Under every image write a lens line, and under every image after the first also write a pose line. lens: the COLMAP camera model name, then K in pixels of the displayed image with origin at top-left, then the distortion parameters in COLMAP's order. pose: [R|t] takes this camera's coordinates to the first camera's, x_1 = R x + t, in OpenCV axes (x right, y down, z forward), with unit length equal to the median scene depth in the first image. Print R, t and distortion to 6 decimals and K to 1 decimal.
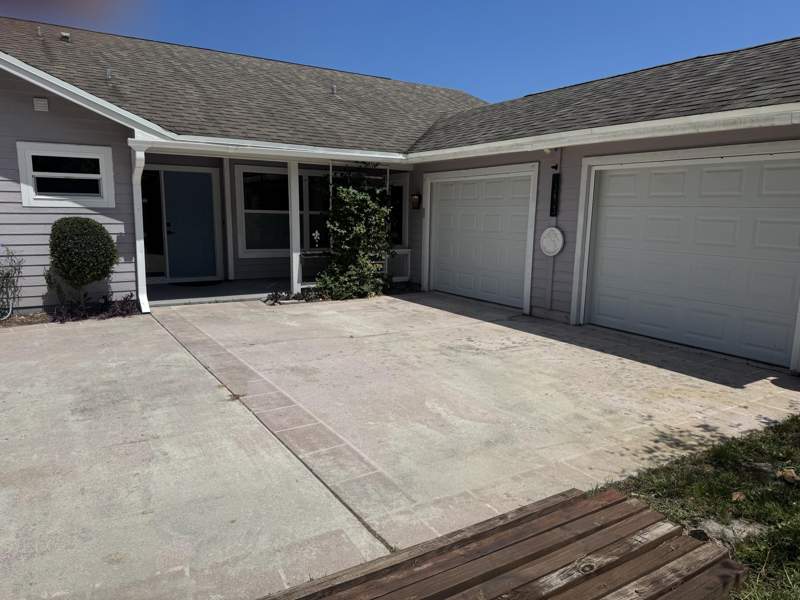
lens RADIAL K [[570.0, 0, 403.0], [0, 570.0, 302.6], [0, 0, 1]] dist [-0.008106, -0.007303]
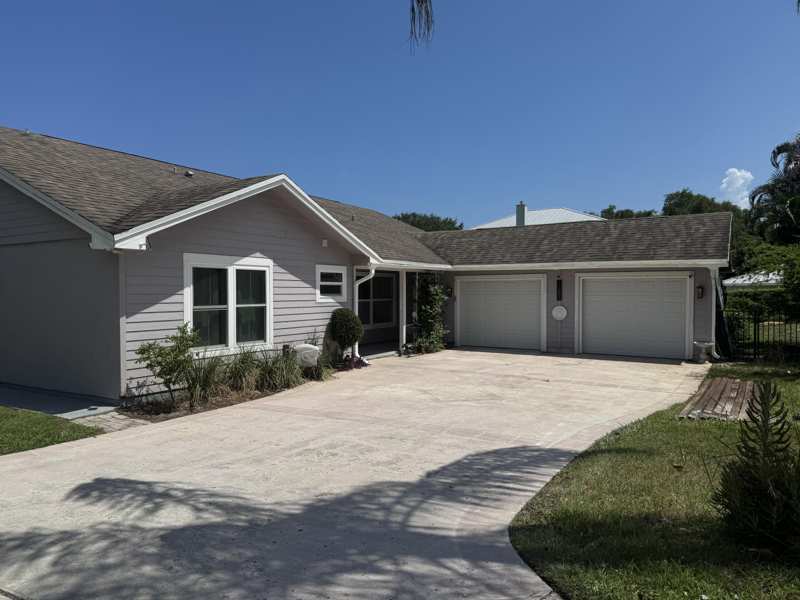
lens RADIAL K [[570.0, 0, 396.6], [0, 570.0, 300.7], [0, 0, 1]] dist [-0.008106, -0.007303]
pose [[0.909255, -0.024760, 0.415502, -1.097835], [0.080119, 0.989973, -0.116334, 0.036771], [-0.408456, 0.139067, 0.902122, -0.578428]]
